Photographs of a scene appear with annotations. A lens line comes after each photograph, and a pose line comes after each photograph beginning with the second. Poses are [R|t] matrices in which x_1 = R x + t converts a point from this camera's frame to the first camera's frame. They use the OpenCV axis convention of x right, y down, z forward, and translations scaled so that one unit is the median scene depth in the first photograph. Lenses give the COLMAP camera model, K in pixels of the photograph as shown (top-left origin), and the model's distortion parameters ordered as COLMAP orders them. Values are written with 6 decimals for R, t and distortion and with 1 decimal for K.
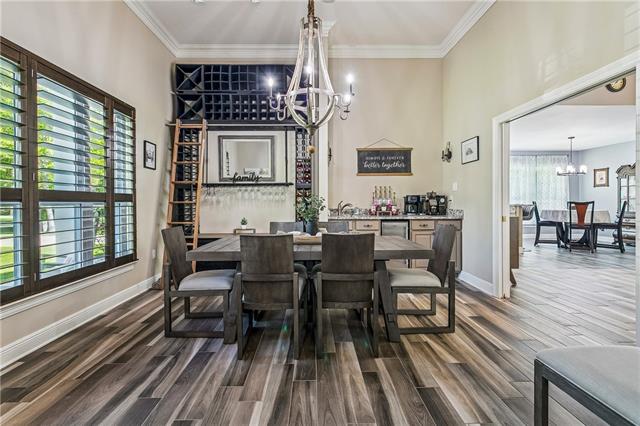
lens RADIAL K [[308.4, 0, 320.0], [0, 308.4, 213.0], [0, 0, 1]] dist [0.000550, 0.000076]
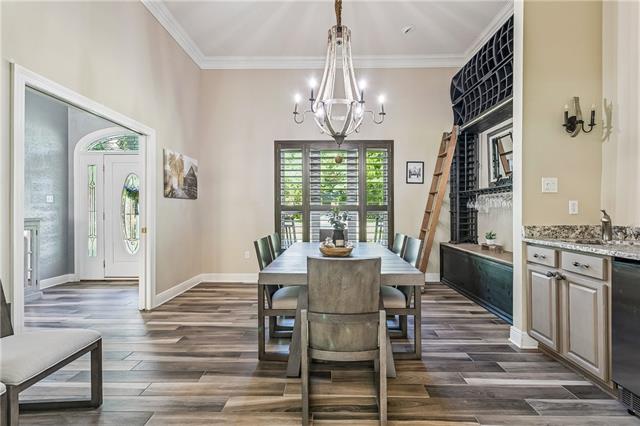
lens RADIAL K [[308.4, 0, 320.0], [0, 308.4, 213.0], [0, 0, 1]] dist [0.000550, 0.000076]
pose [[-0.044980, 0.022162, -0.998742, 1.206693], [-0.038579, 0.998970, 0.023904, -0.071843], [0.998243, 0.039606, -0.044078, 1.209673]]
